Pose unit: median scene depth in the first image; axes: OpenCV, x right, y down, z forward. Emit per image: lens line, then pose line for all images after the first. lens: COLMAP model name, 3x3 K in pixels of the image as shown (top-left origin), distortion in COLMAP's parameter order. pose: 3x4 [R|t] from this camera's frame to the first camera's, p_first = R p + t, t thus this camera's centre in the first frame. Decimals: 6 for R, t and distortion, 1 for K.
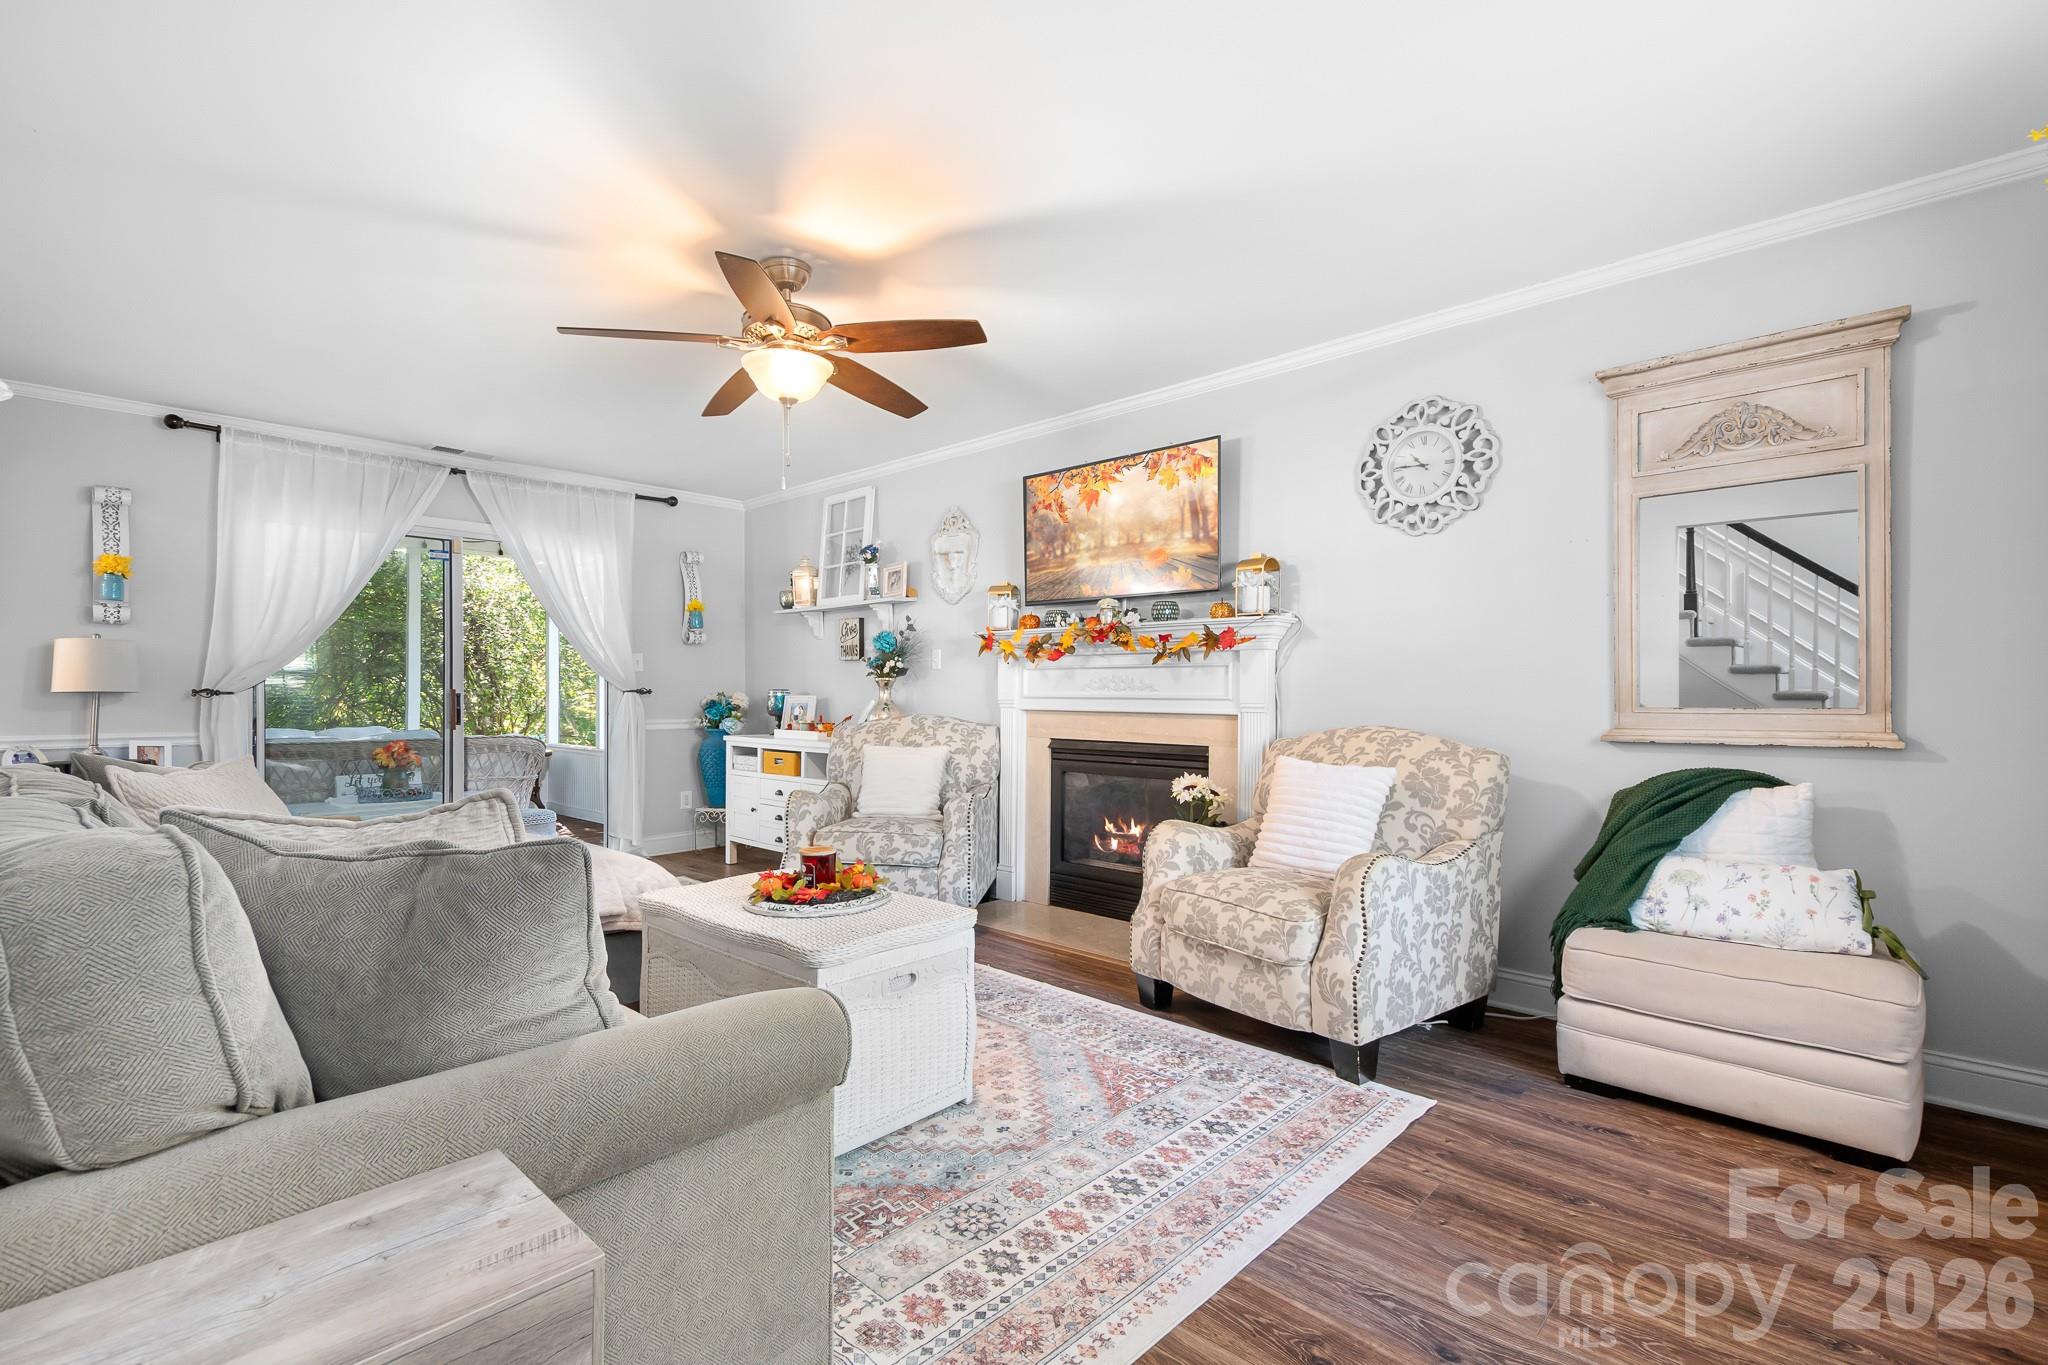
lens RADIAL K [[912.9, 0, 1024.9], [0, 912.9, 699.3], [0, 0, 1]] dist [0.000547, -0.000484]
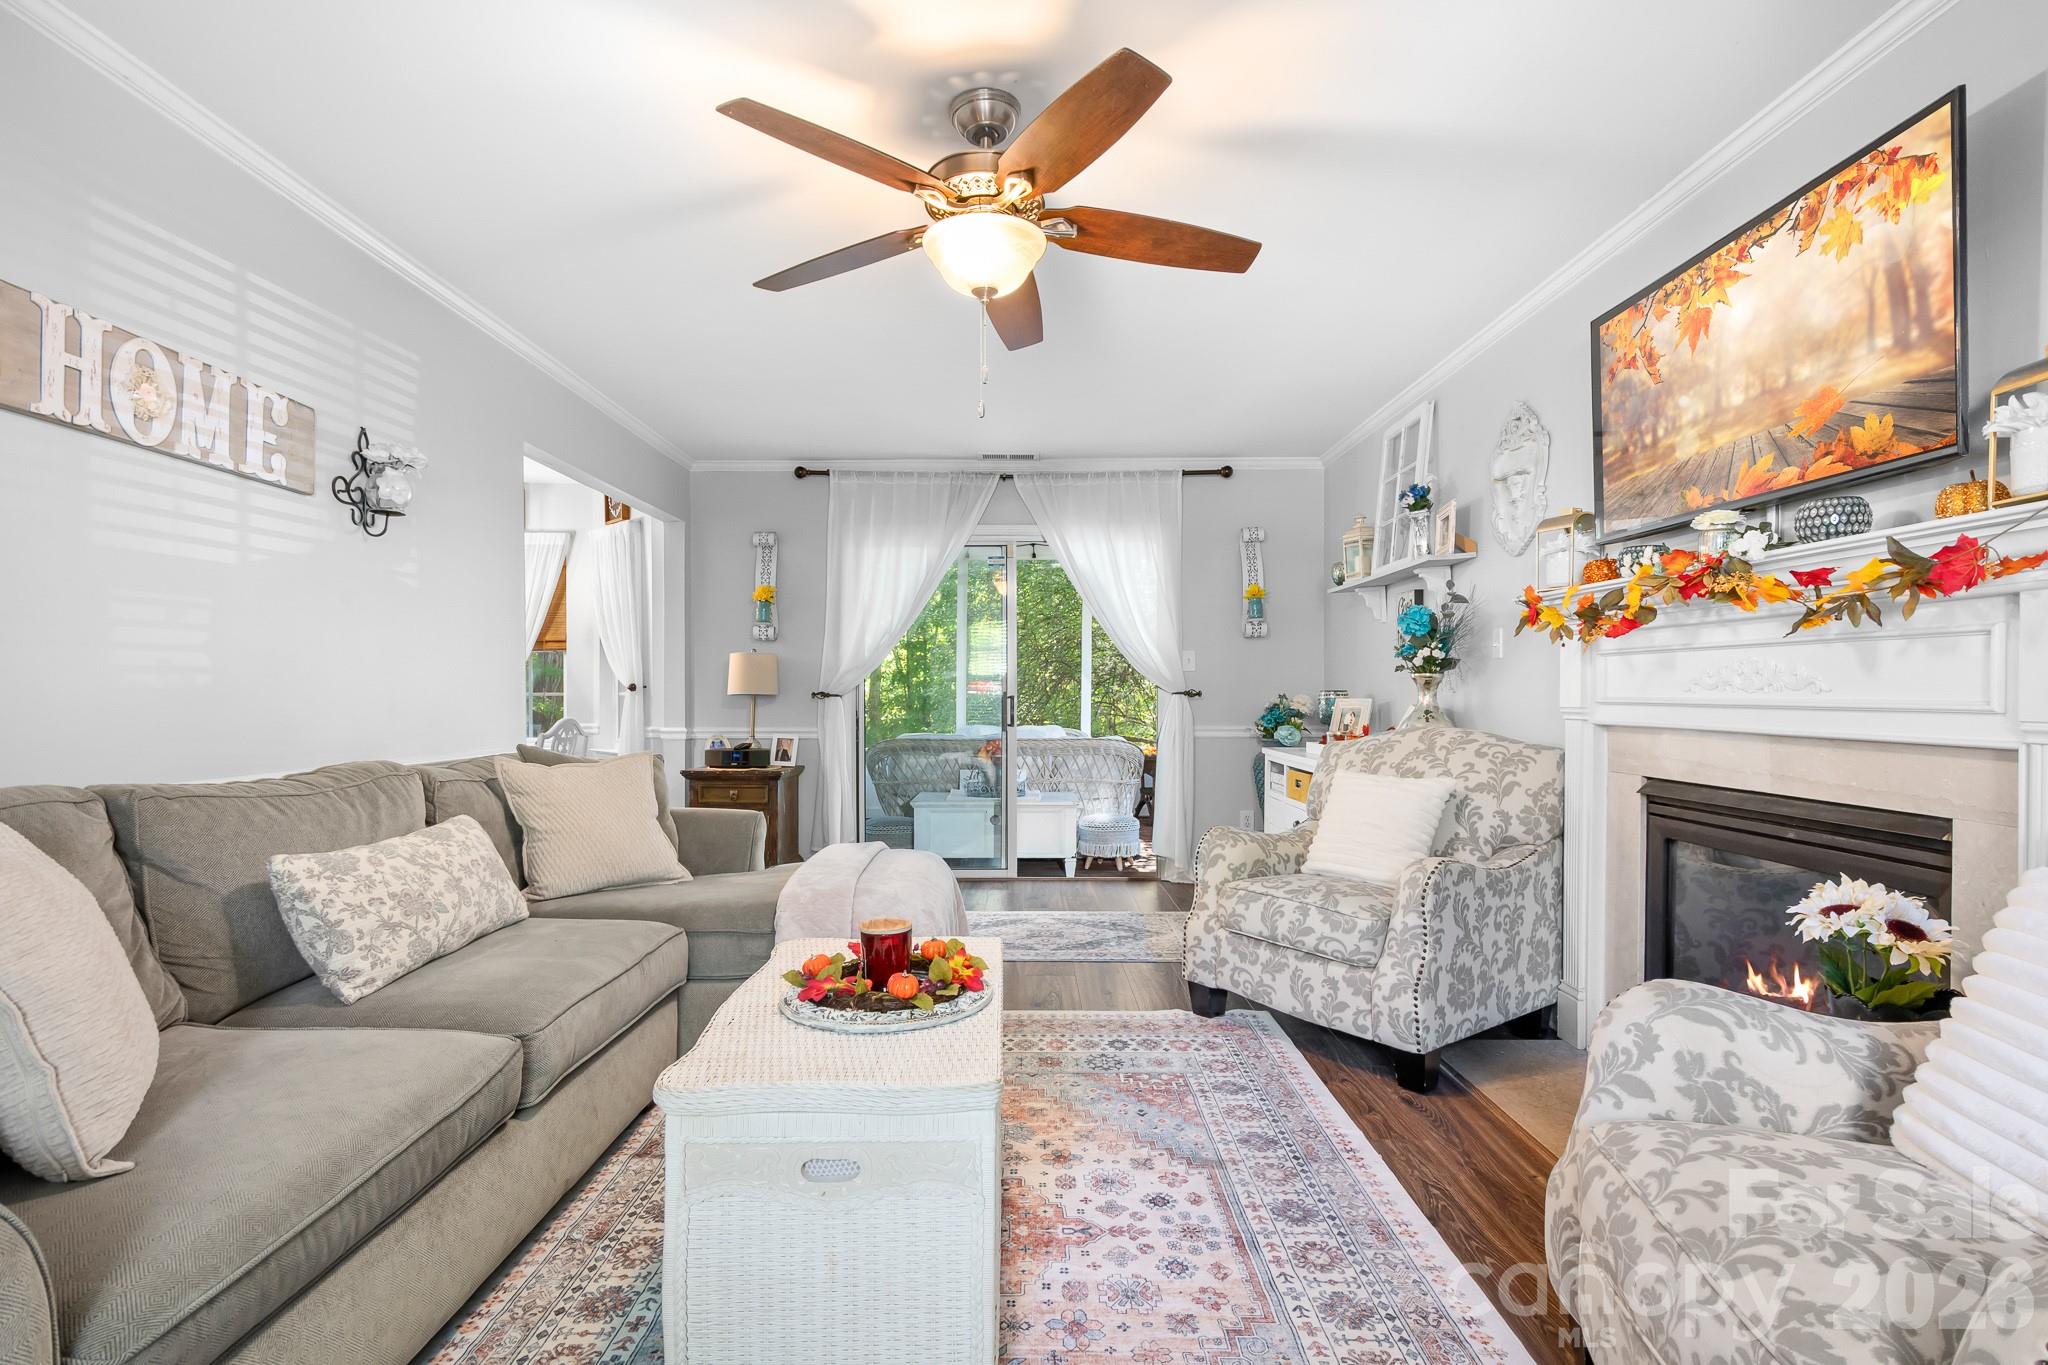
lens RADIAL K [[972.1, 0, 1017.4], [0, 972.1, 698.6], [0, 0, 1]] dist [-0.012965, -0.005277]
pose [[0.671092, 0.002770, -0.741368, 0.222732], [-0.005478, 0.999984, -0.001222, -0.002052], [0.741353, 0.004882, 0.671097, 0.340165]]
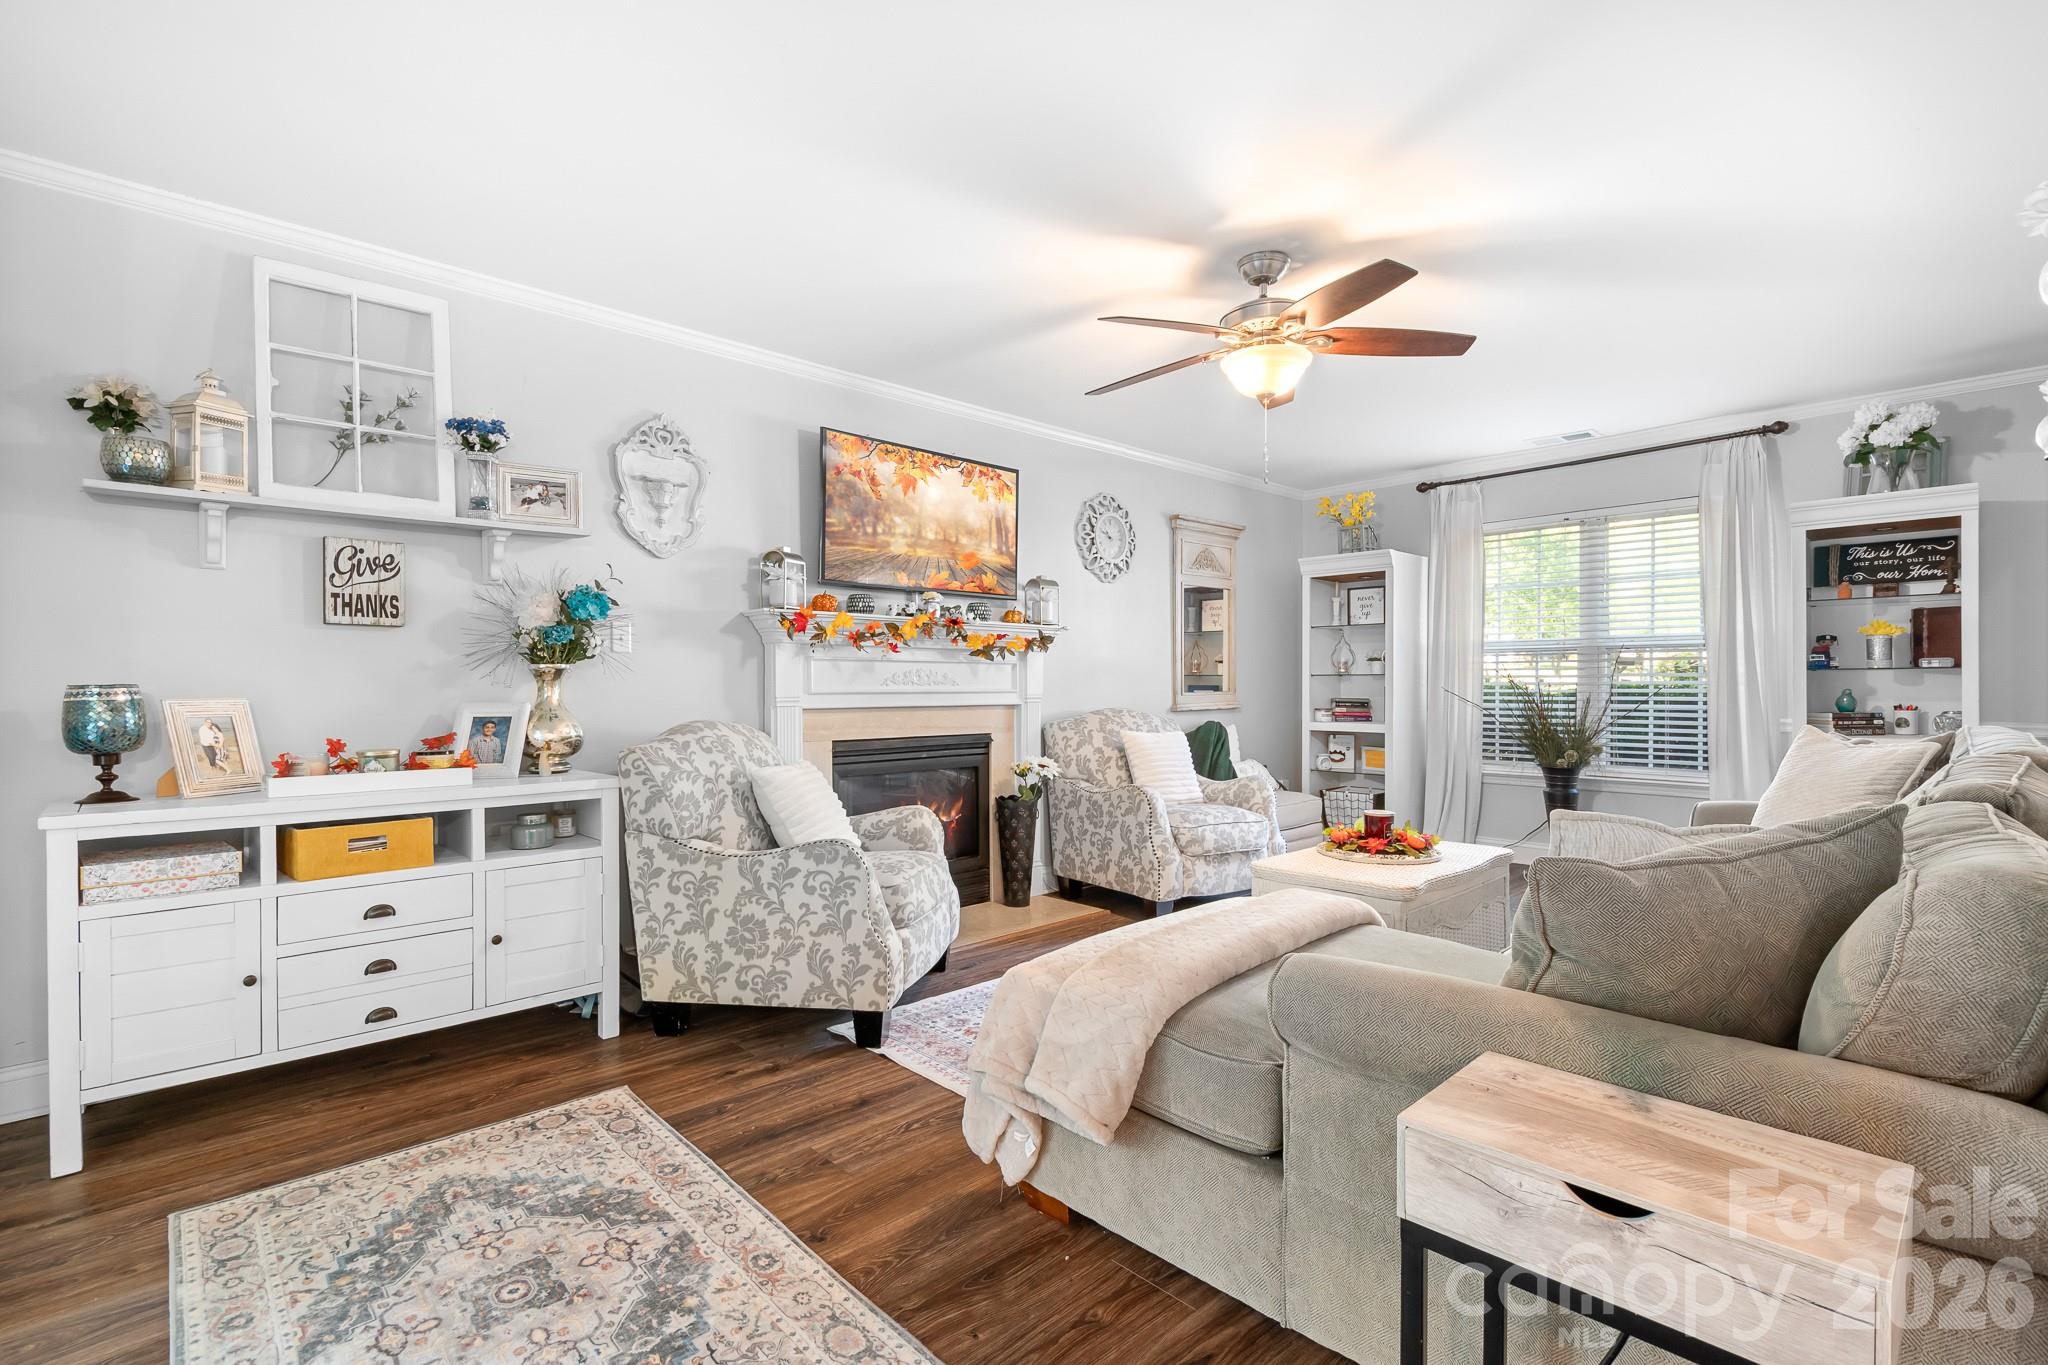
lens RADIAL K [[972.1, 0, 1021.0], [0, 972.1, 682.8], [0, 0, 1]] dist [-0.012965, -0.005277]
pose [[0.043622, -0.003801, 0.999041, -0.944273], [0.006762, 0.999971, 0.003509, -0.014276], [-0.999025, 0.006602, 0.043647, 0.844970]]
